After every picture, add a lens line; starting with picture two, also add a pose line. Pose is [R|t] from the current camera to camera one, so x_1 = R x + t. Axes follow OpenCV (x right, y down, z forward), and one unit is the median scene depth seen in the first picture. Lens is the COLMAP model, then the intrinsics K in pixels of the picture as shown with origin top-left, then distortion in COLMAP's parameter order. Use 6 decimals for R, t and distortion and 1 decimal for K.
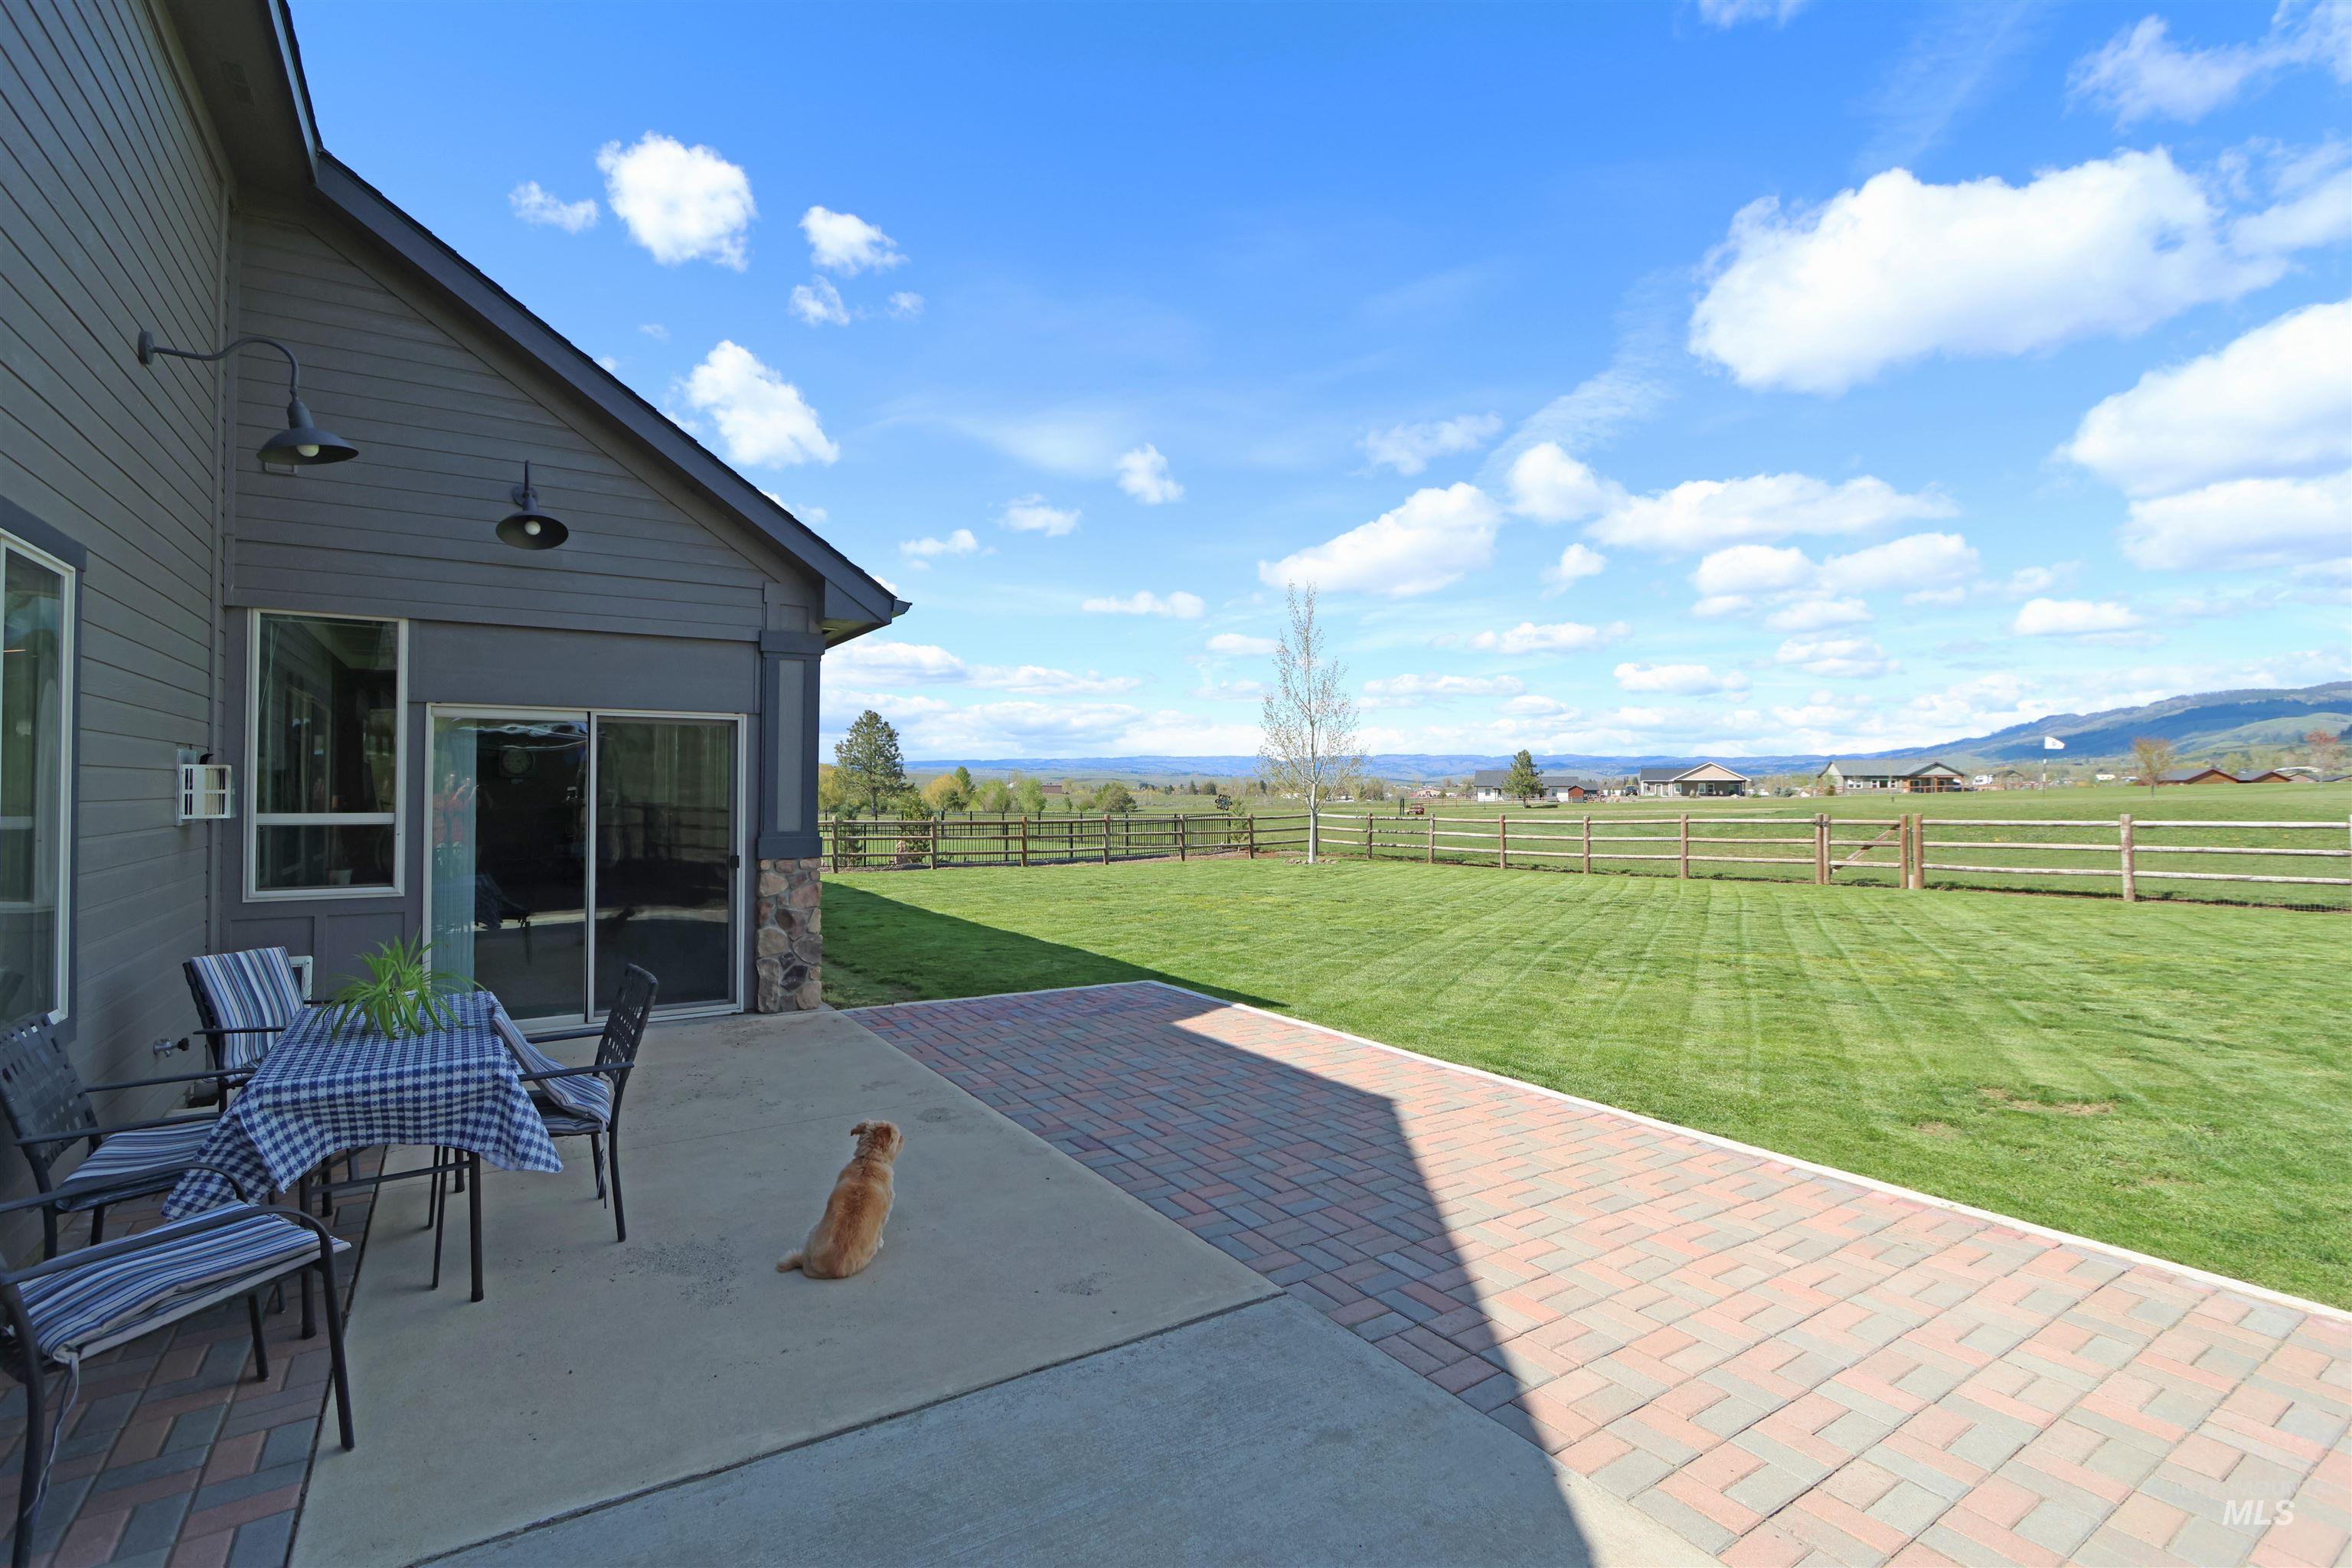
lens RADIAL K [[1089.2, 0, 1174.0], [0, 1089.2, 768.0], [0, 0, 1]] dist [-0.011874, 0.000565]
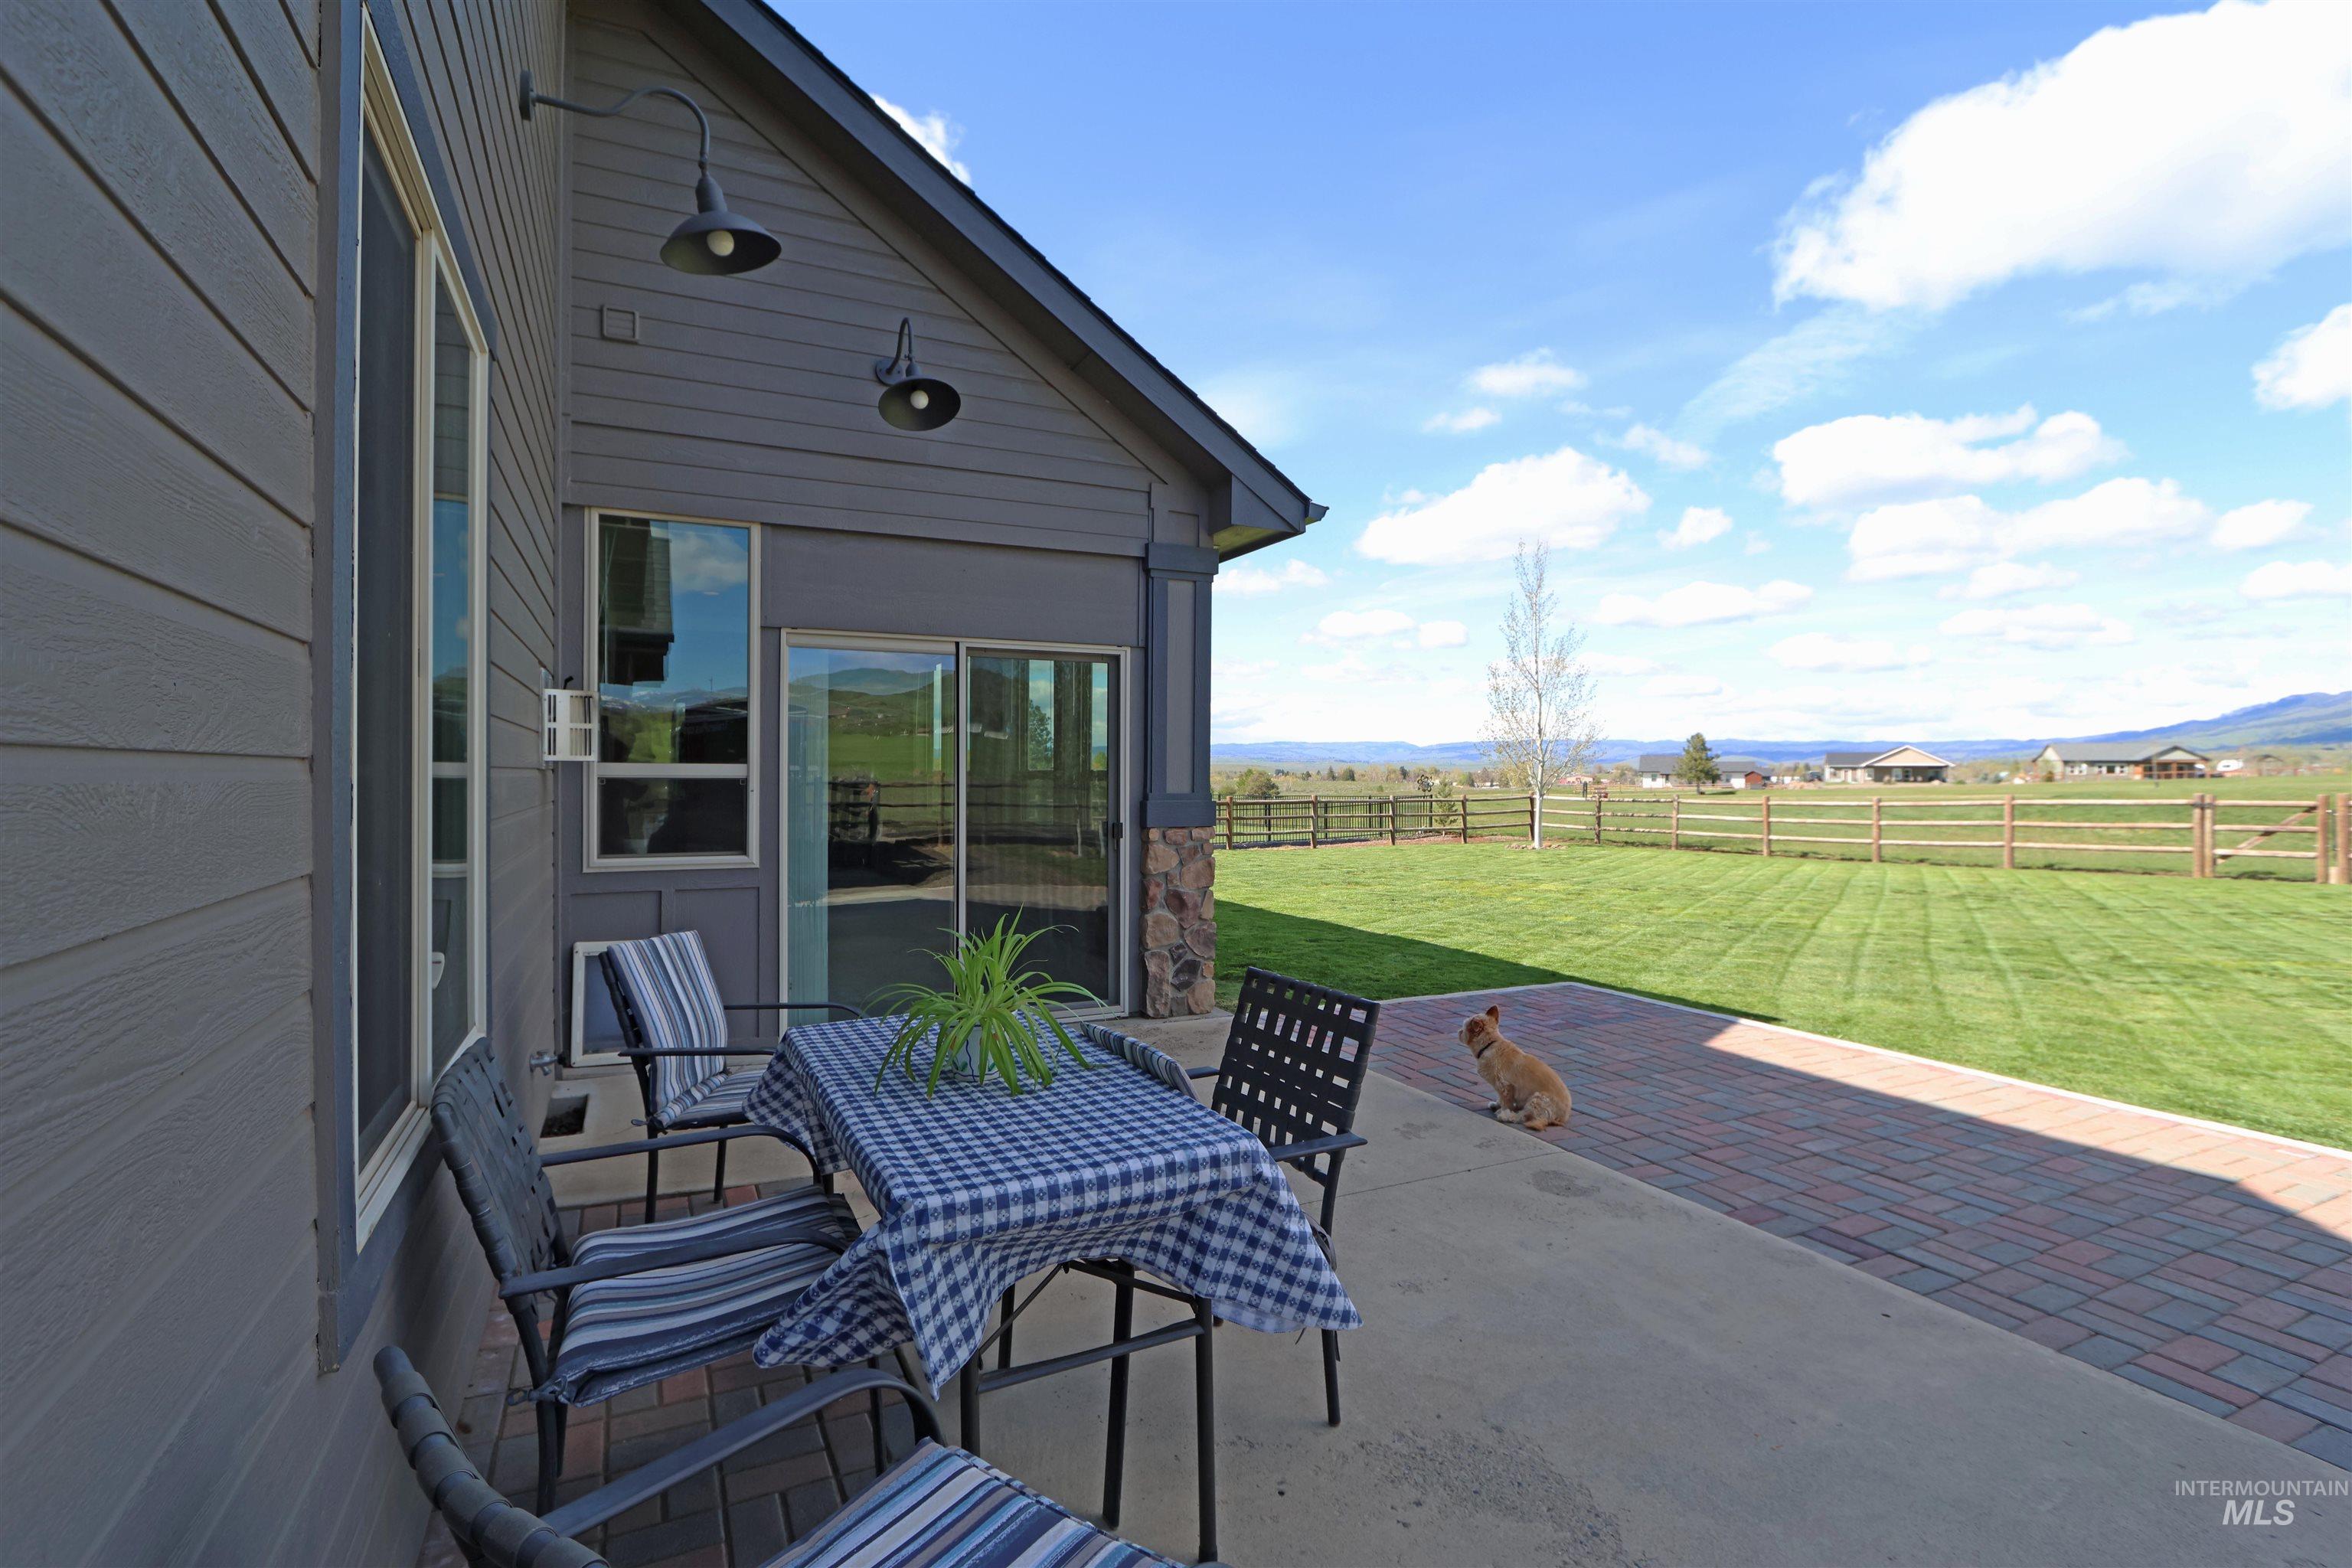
lens RADIAL K [[1090.4, 0, 1174.5], [0, 1090.4, 776.3], [0, 0, 1]] dist [-0.015913, 0.001143]
pose [[0.993721, 0.001059, -0.111877, -0.128147], [0.001070, 0.999819, 0.018974, 0.014456], [0.111877, -0.018975, 0.993541, 0.094107]]
